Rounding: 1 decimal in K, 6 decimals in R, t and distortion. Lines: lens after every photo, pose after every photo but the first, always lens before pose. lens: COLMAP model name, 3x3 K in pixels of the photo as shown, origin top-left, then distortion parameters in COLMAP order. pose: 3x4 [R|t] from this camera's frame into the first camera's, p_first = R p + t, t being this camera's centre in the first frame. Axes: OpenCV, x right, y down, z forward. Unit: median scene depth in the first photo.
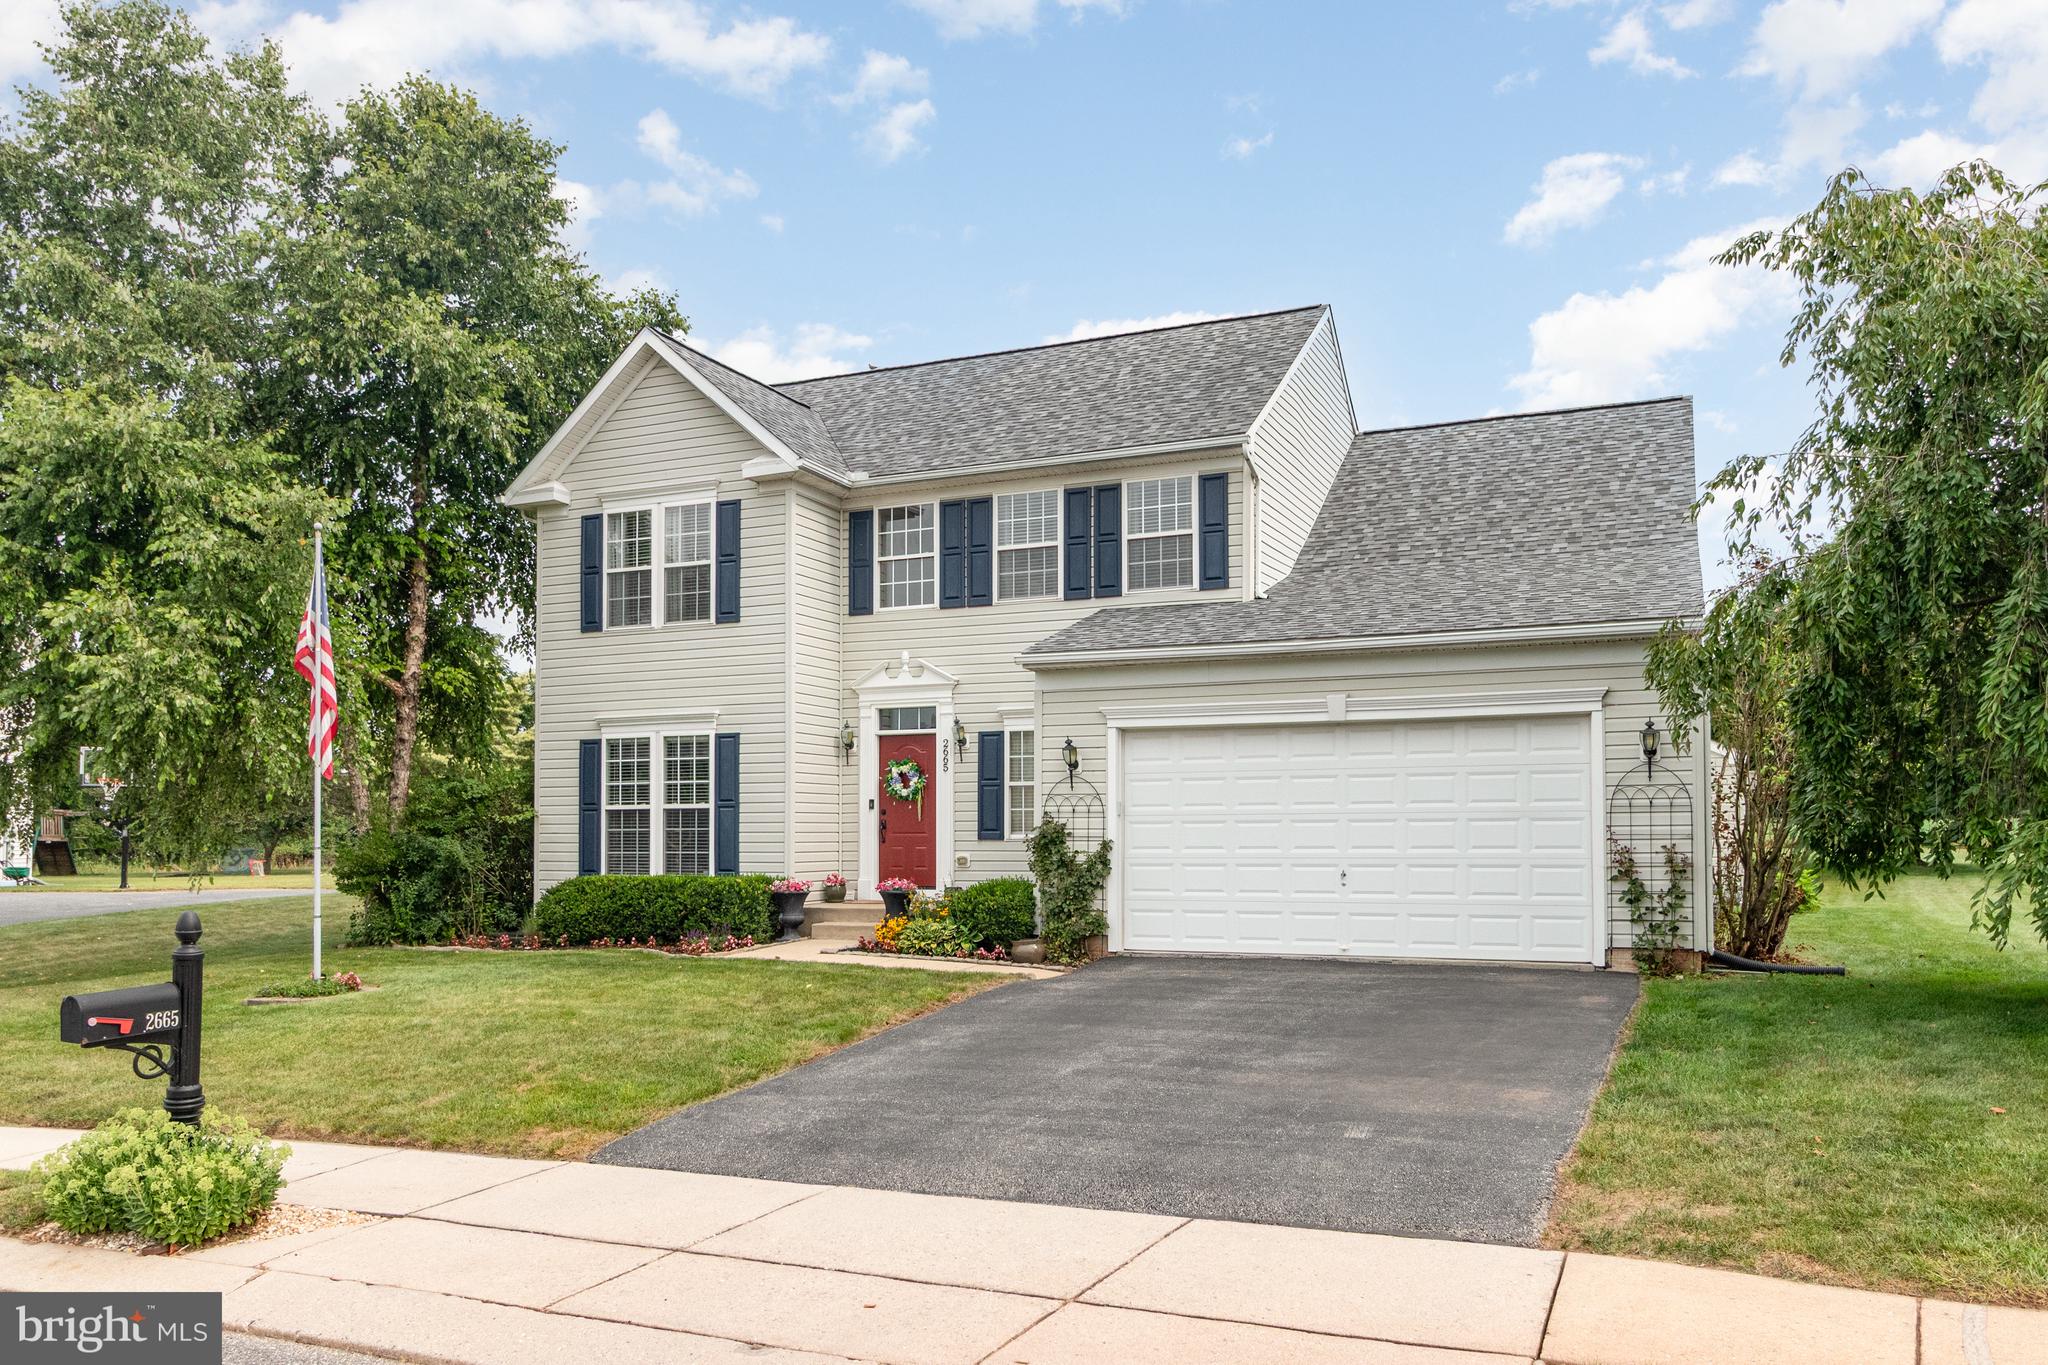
lens RADIAL K [[1474.9, 0, 1024.0], [0, 1474.9, 682.5], [0, 0, 1]] dist [0.002443, 0.000545]
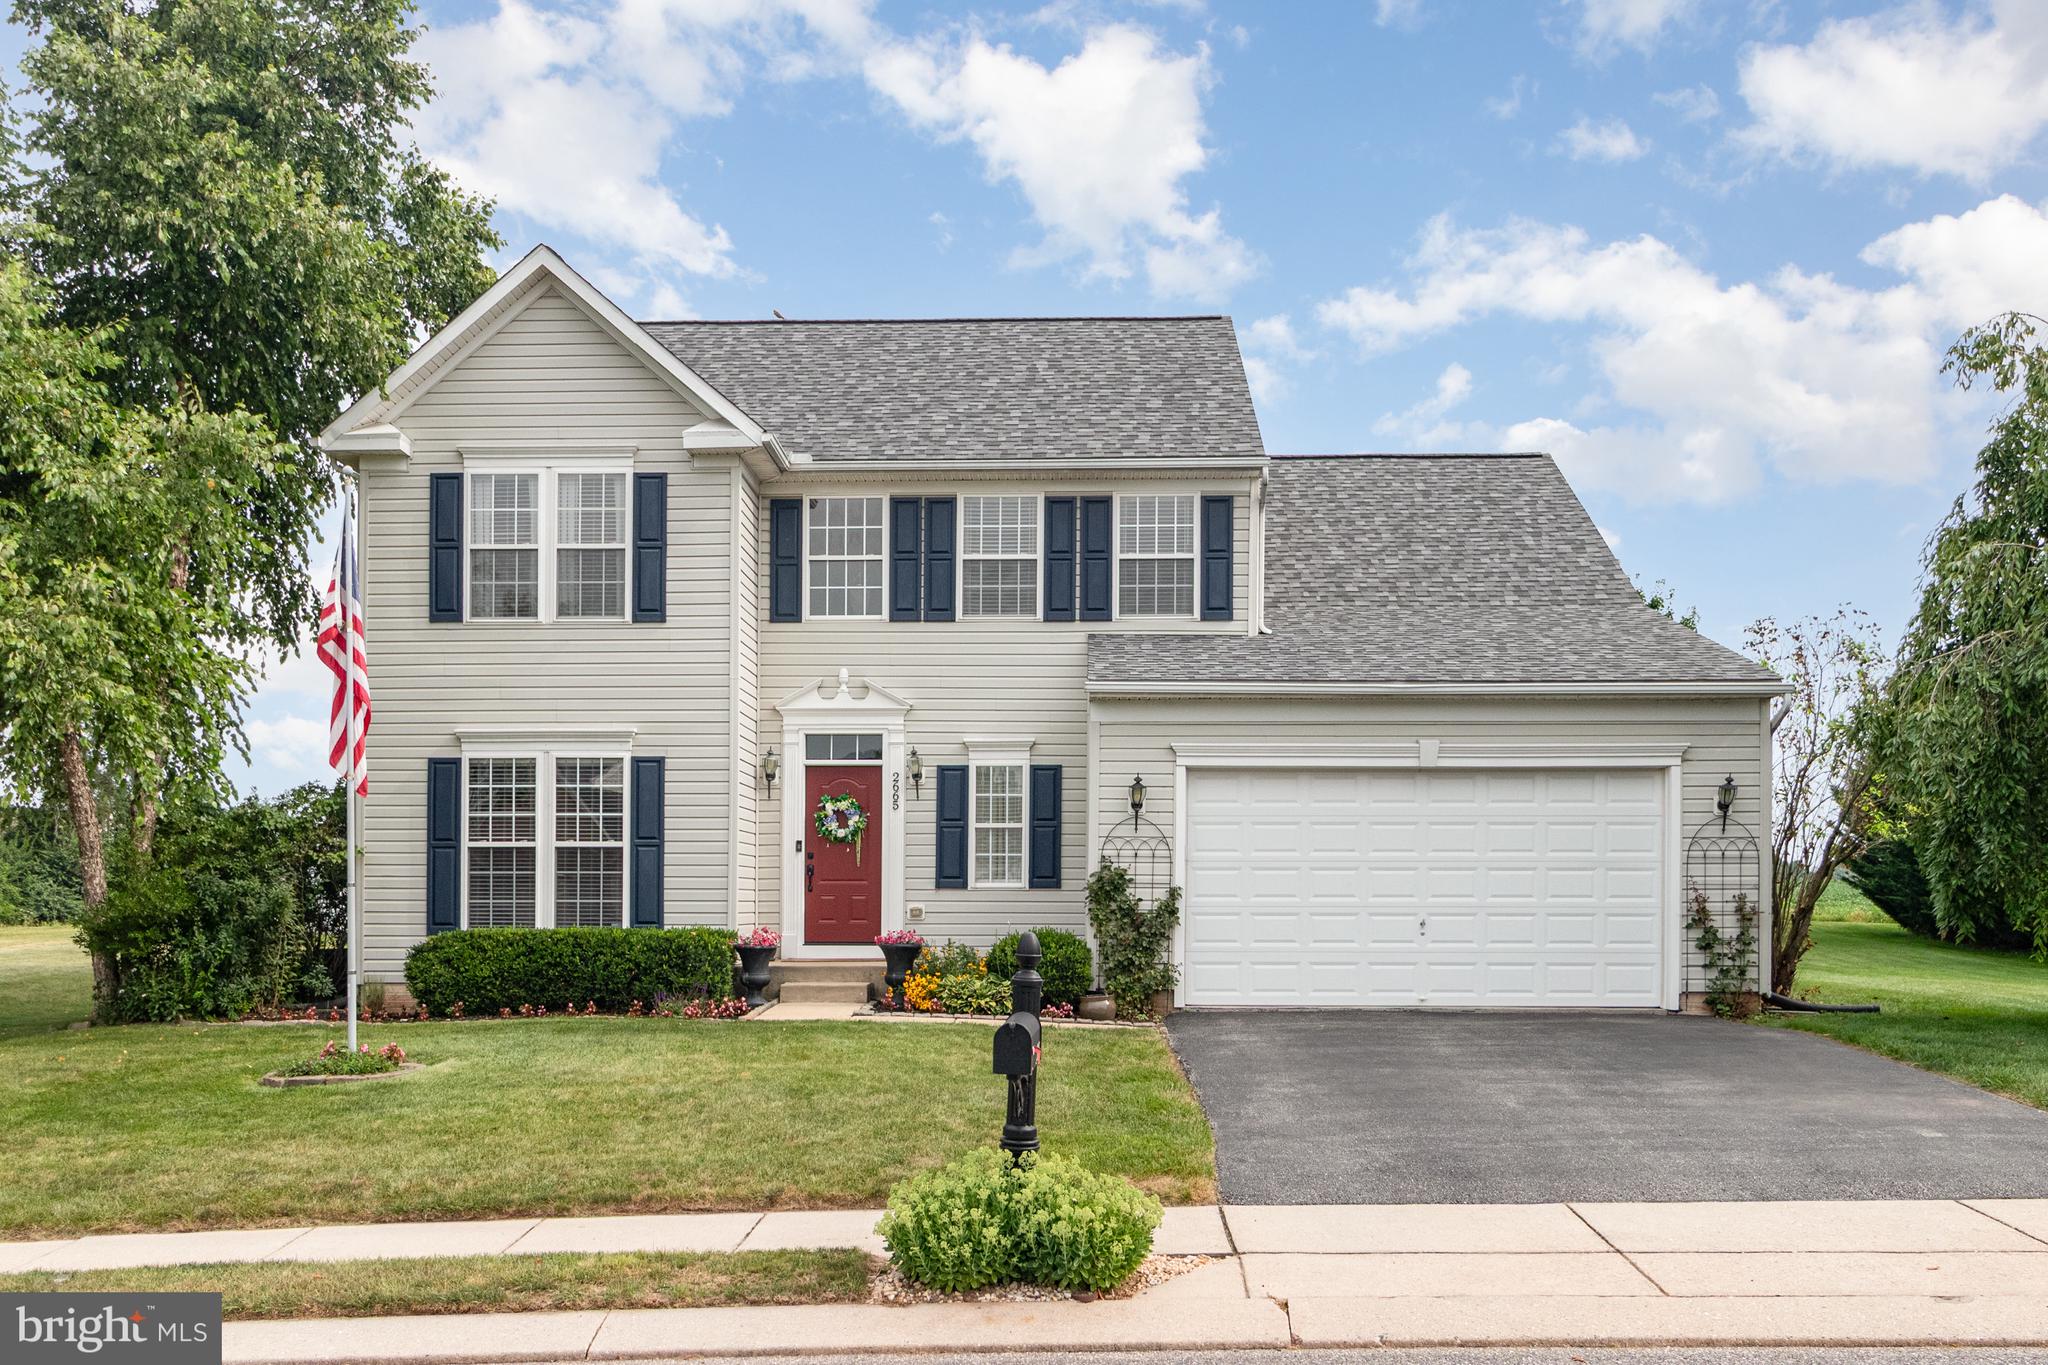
lens RADIAL K [[1789.3, 0, 1024.2], [0, 1789.3, 751.1], [0, 0, 1]] dist [0.006026, 0.004973]
pose [[0.931062, 0.037117, 0.362969, -0.371376], [-0.043714, 0.998994, 0.009977, 0.012321], [-0.362234, -0.025156, 0.931748, -0.006744]]
